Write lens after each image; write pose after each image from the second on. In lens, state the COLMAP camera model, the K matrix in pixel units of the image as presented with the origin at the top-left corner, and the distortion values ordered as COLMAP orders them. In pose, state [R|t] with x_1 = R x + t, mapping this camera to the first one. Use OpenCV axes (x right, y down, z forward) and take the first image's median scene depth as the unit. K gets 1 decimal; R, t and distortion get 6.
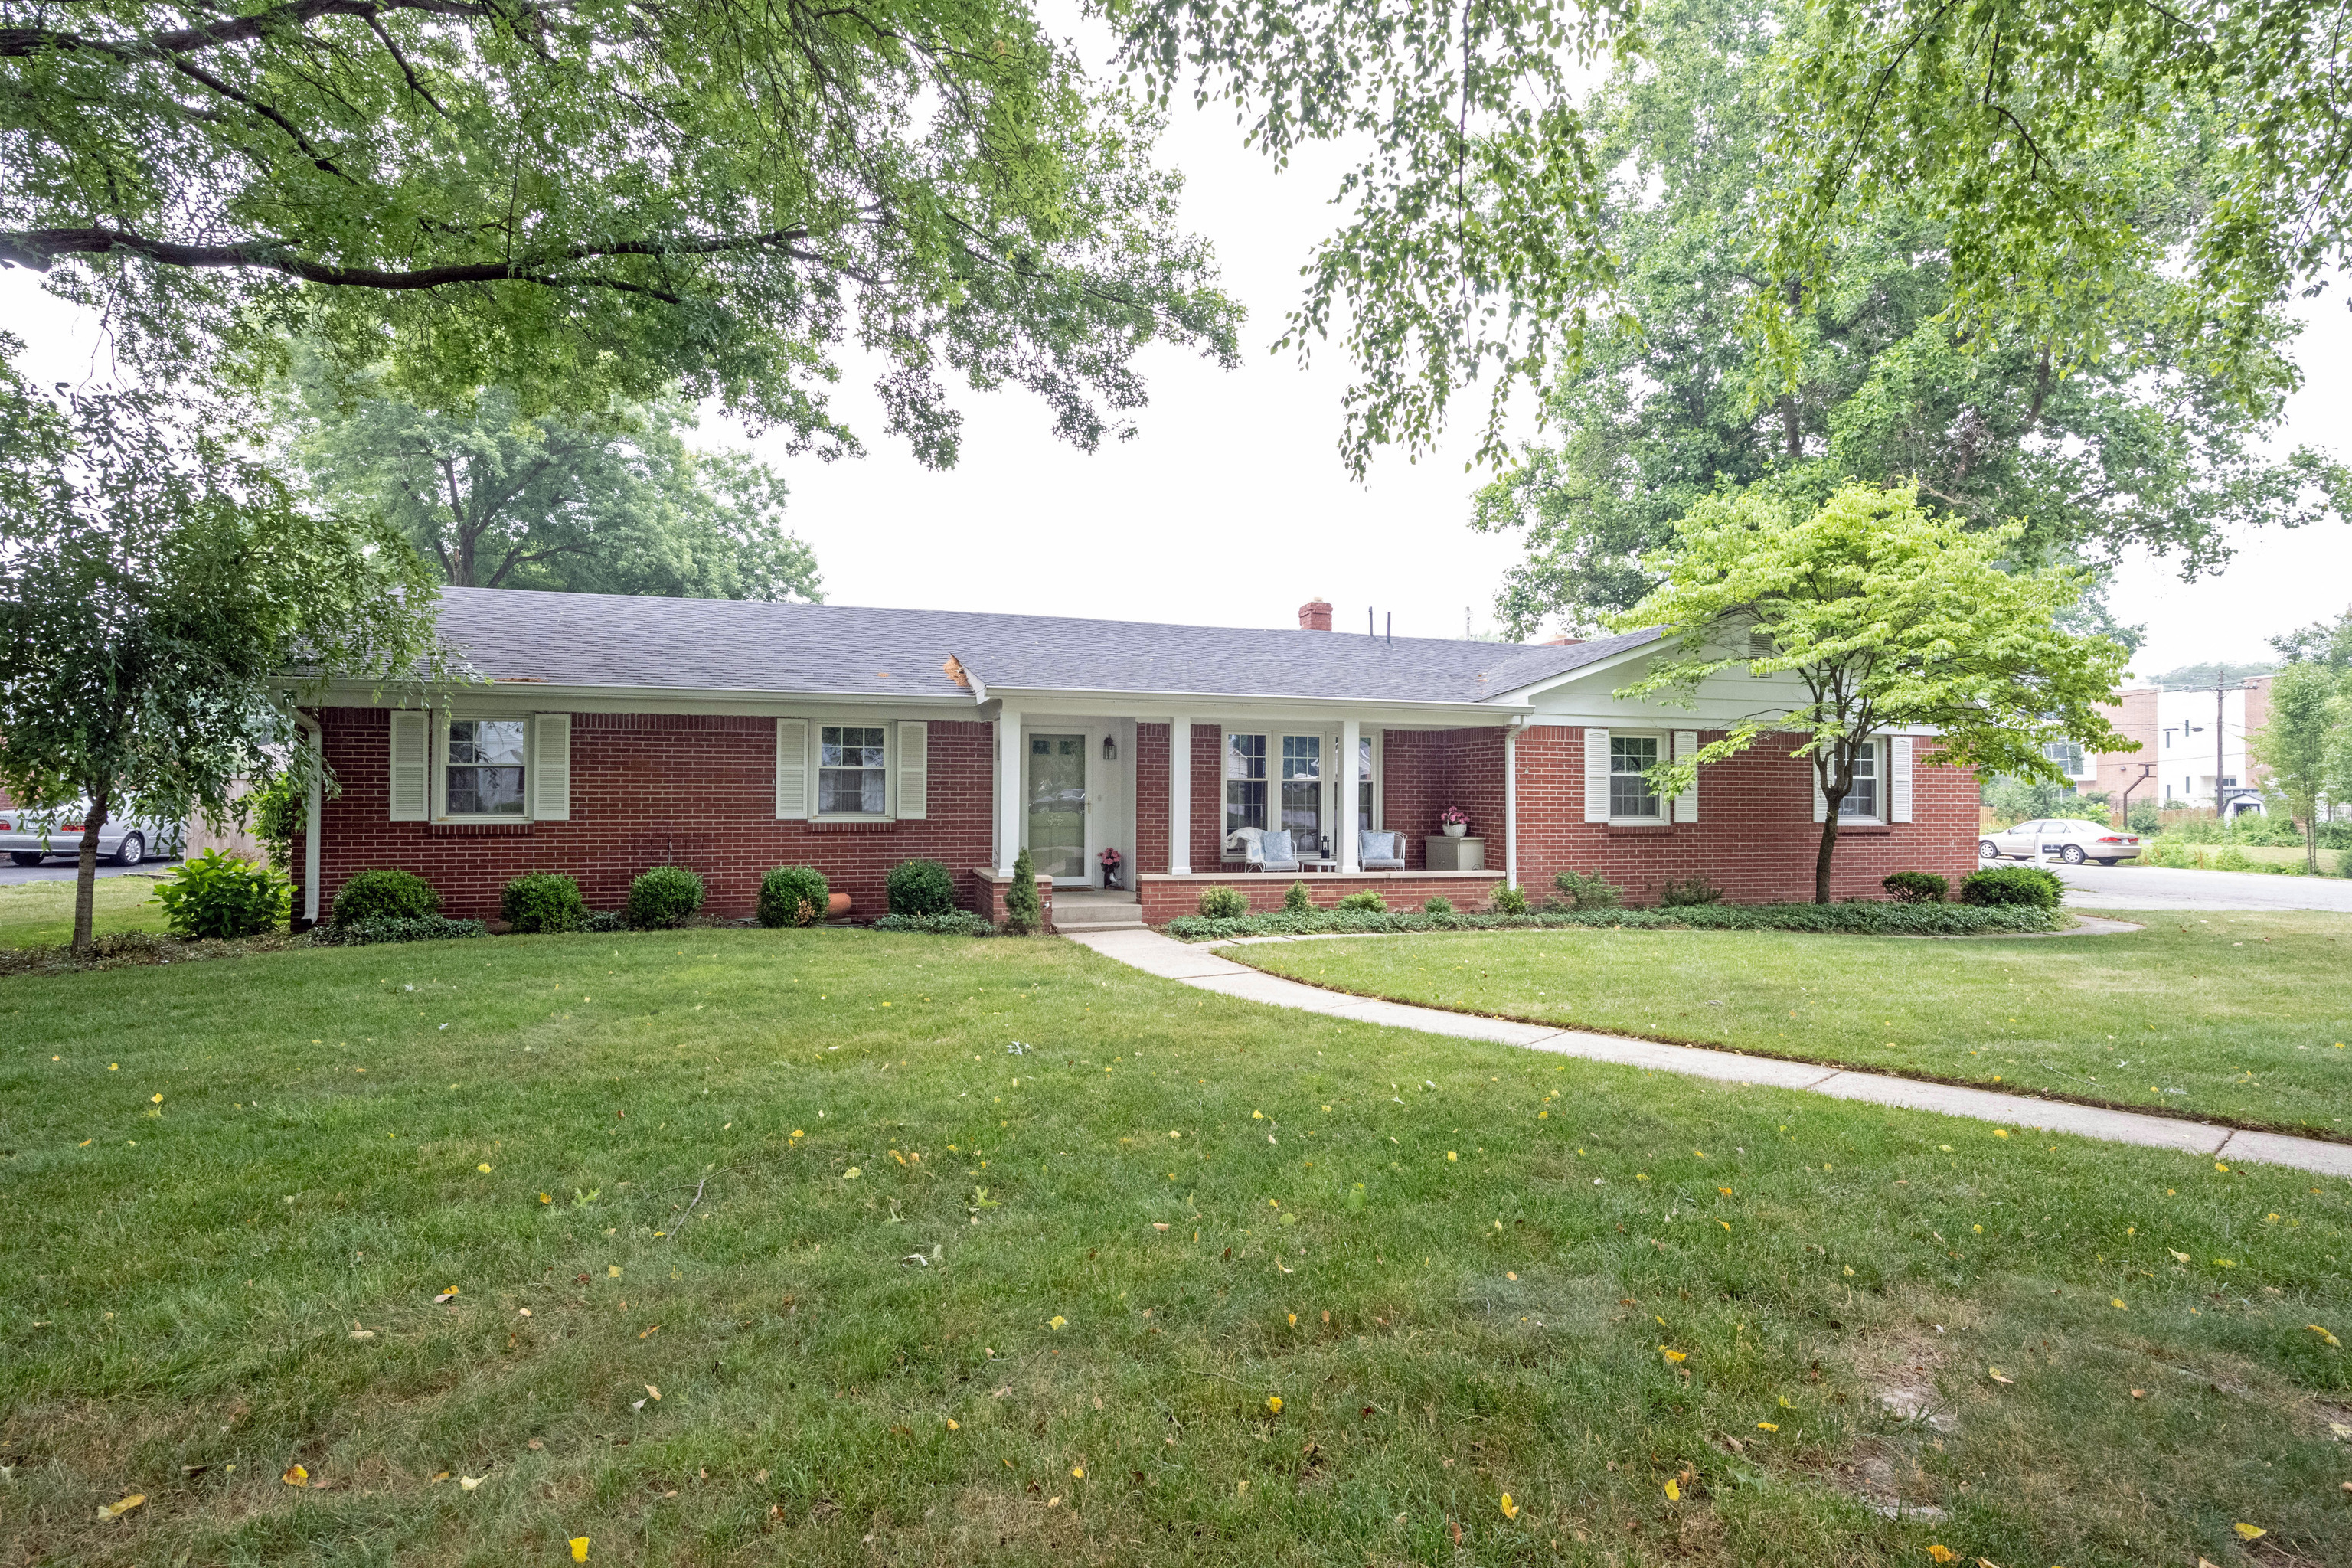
lens RADIAL K [[1131.5, 0, 1176.0], [0, 1131.5, 784.0], [0, 0, 1]] dist [-0.000157, 0.000127]
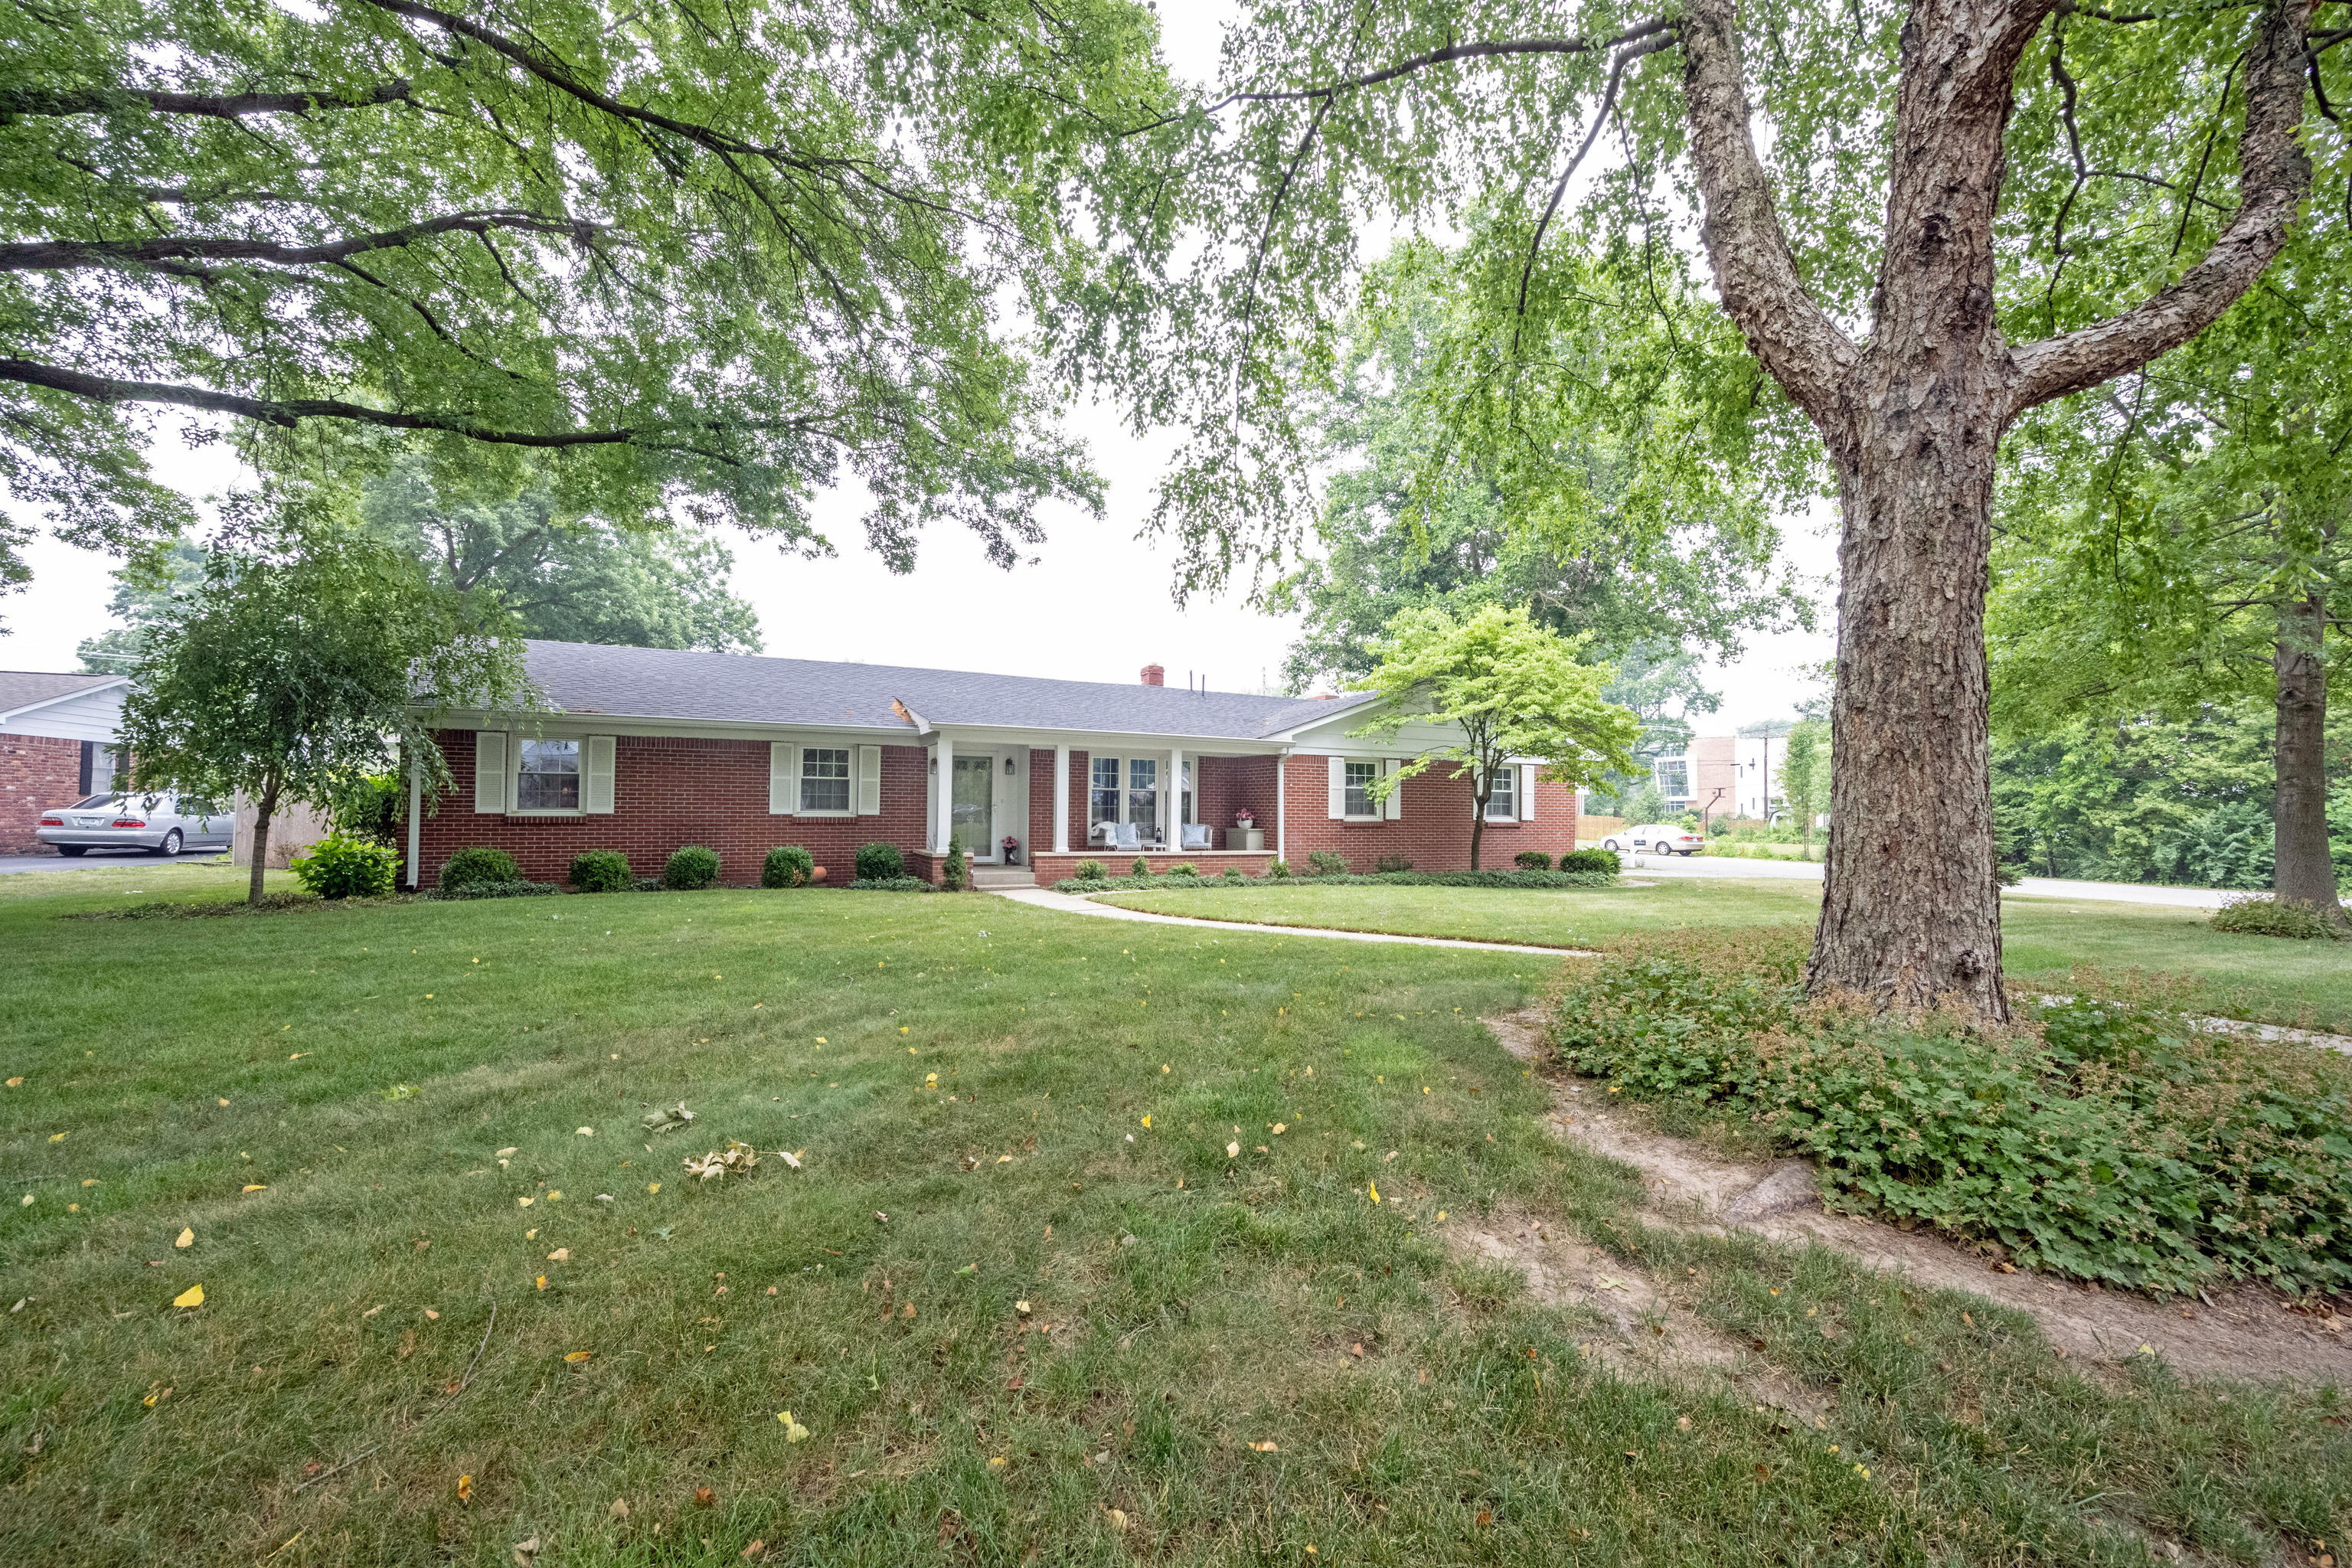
lens RADIAL K [[946.6, 0, 1176.0], [0, 946.6, 784.0], [0, 0, 1]] dist [0.001058, 0.000003]
pose [[0.988420, 0.008863, 0.151486, -0.035211], [-0.005817, 0.999772, -0.020535, 0.015490], [-0.151633, 0.019416, 0.988246, -0.235303]]
